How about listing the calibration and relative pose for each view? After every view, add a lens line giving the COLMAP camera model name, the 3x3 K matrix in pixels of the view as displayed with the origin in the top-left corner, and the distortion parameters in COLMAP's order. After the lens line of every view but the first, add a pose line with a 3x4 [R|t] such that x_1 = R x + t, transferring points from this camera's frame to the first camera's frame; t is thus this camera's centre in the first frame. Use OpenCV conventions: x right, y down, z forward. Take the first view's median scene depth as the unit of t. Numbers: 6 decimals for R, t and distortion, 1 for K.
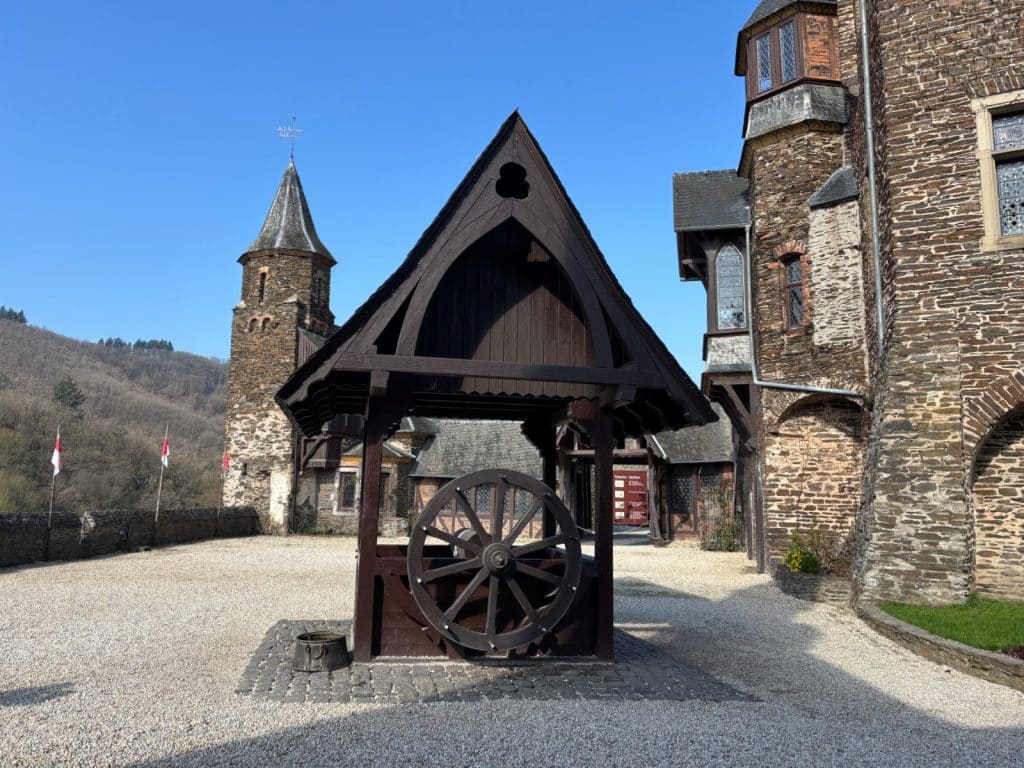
lens RADIAL K [[762.3, 0, 511.9], [0, 762.3, 357.6], [0, 0, 1]] dist [0.090777, -0.141171]
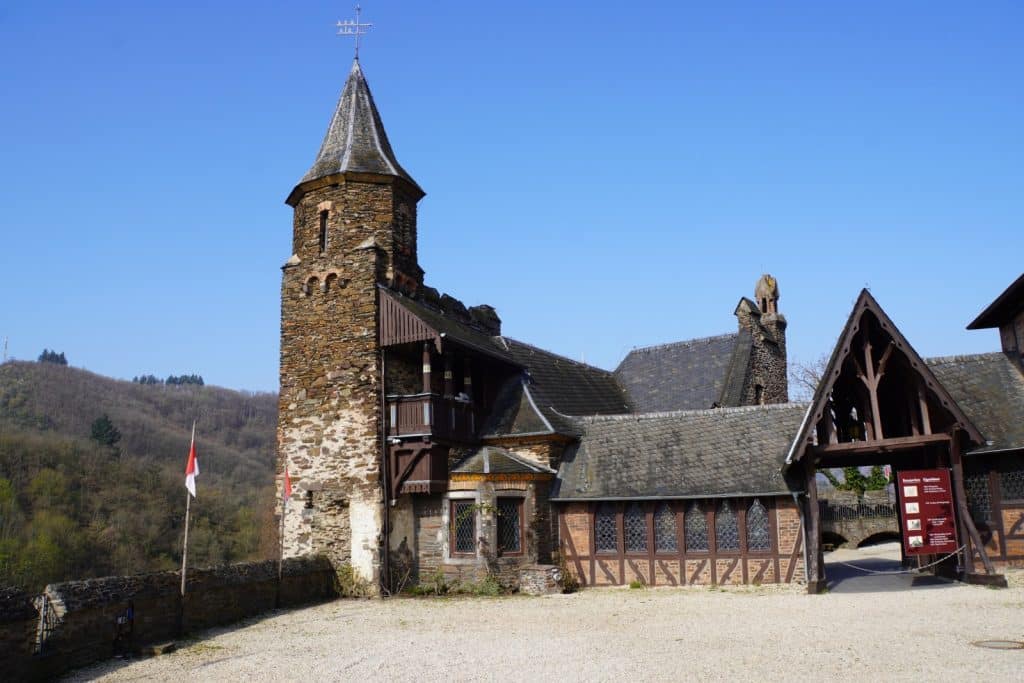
lens RADIAL K [[768.4, 0, 512.0], [0, 768.4, 341.5], [0, 0, 1]] dist [-0.106811, 0.002733]
pose [[0.998409, -0.050992, -0.024075, -0.145508], [0.049600, 0.997241, -0.055235, 0.052441], [0.026825, 0.053953, 0.998183, 0.332950]]
